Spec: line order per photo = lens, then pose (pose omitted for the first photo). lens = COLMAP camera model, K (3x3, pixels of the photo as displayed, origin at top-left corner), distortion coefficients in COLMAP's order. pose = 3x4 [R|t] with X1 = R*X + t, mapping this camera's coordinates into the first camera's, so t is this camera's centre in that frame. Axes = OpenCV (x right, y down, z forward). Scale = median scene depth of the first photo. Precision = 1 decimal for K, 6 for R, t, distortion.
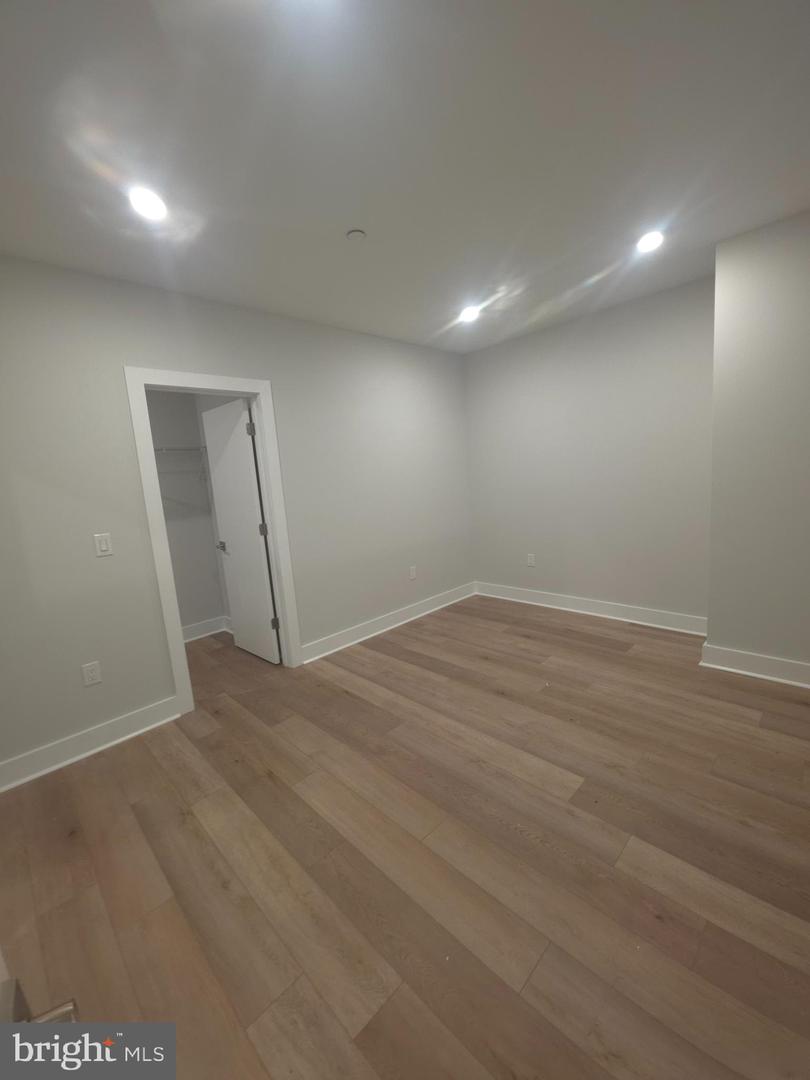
lens RADIAL K [[429.9, 0, 405.6], [0, 429.9, 535.1], [0, 0, 1]] dist [0.008445, -0.005638]
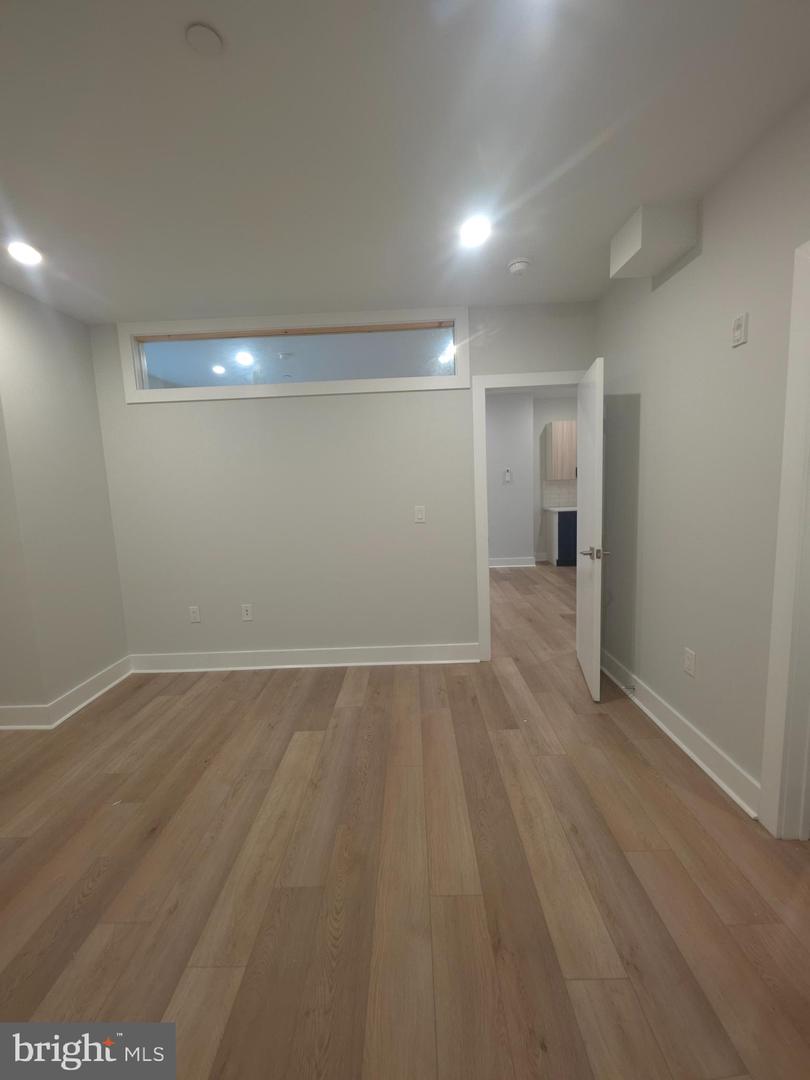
lens RADIAL K [[429.9, 0, 405.6], [0, 429.9, 535.1], [0, 0, 1]] dist [0.008445, -0.005638]
pose [[-0.698705, 0.017840, 0.715187, -0.717000], [0.192638, 0.967457, 0.164066, -0.142467], [-0.688986, 0.252406, -0.679404, 1.451157]]
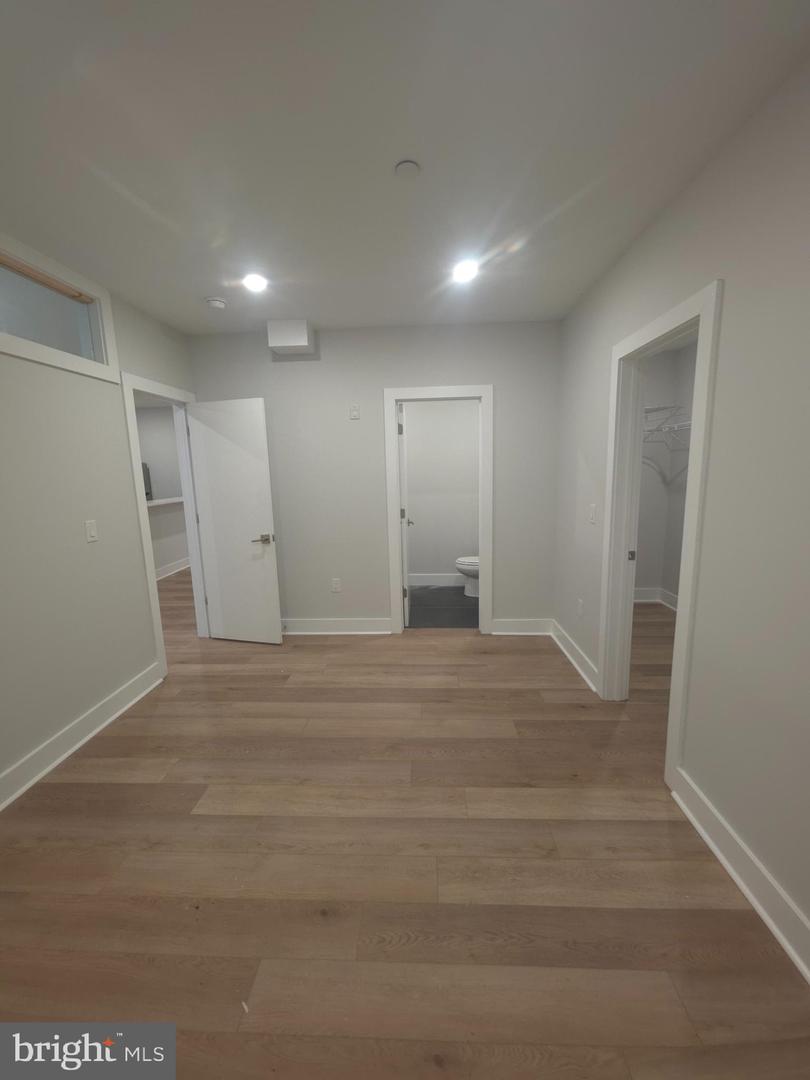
lens RADIAL K [[429.9, 0, 405.6], [0, 429.9, 535.1], [0, 0, 1]] dist [0.008445, -0.005638]
pose [[-0.729156, 0.197793, -0.655141, 0.558935], [-0.017359, 0.951668, 0.306637, -0.334583], [0.684127, 0.234959, -0.690481, 1.804756]]
